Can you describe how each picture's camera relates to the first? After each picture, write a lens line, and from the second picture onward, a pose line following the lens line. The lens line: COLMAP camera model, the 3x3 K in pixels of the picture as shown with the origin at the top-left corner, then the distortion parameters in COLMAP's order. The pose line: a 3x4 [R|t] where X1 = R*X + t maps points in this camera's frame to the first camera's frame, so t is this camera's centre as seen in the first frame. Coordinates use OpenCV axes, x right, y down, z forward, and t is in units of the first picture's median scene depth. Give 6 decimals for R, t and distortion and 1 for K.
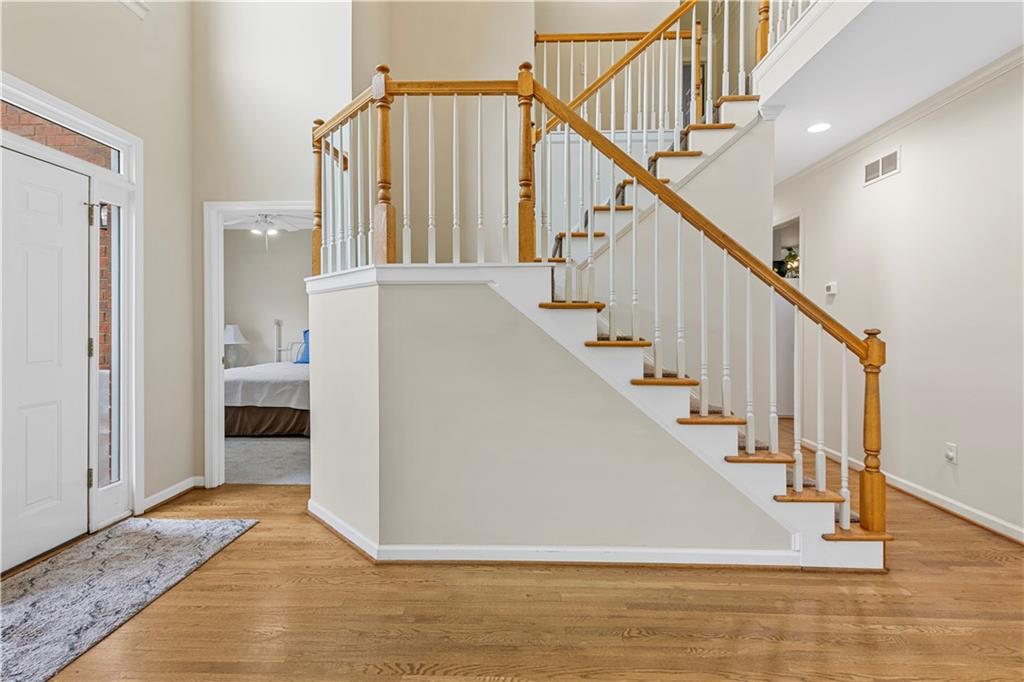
lens RADIAL K [[487.6, 0, 515.2], [0, 487.6, 329.5], [0, 0, 1]] dist [0.000849, 0.000036]
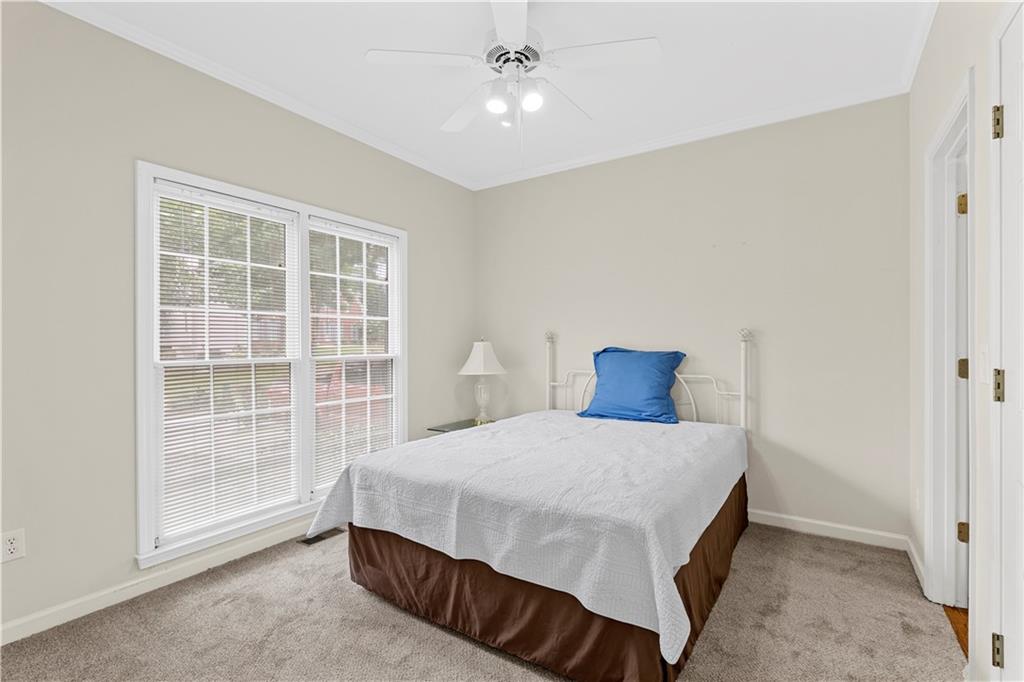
lens RADIAL K [[475.3, 0, 512.0], [0, 475.3, 341.0], [0, 0, 1]] dist [0.000373, 0.000015]
pose [[0.852428, -0.004133, -0.522828, -0.330819], [0.001289, 0.999982, -0.005804, -0.008927], [0.522843, 0.004274, 0.852418, 0.704746]]
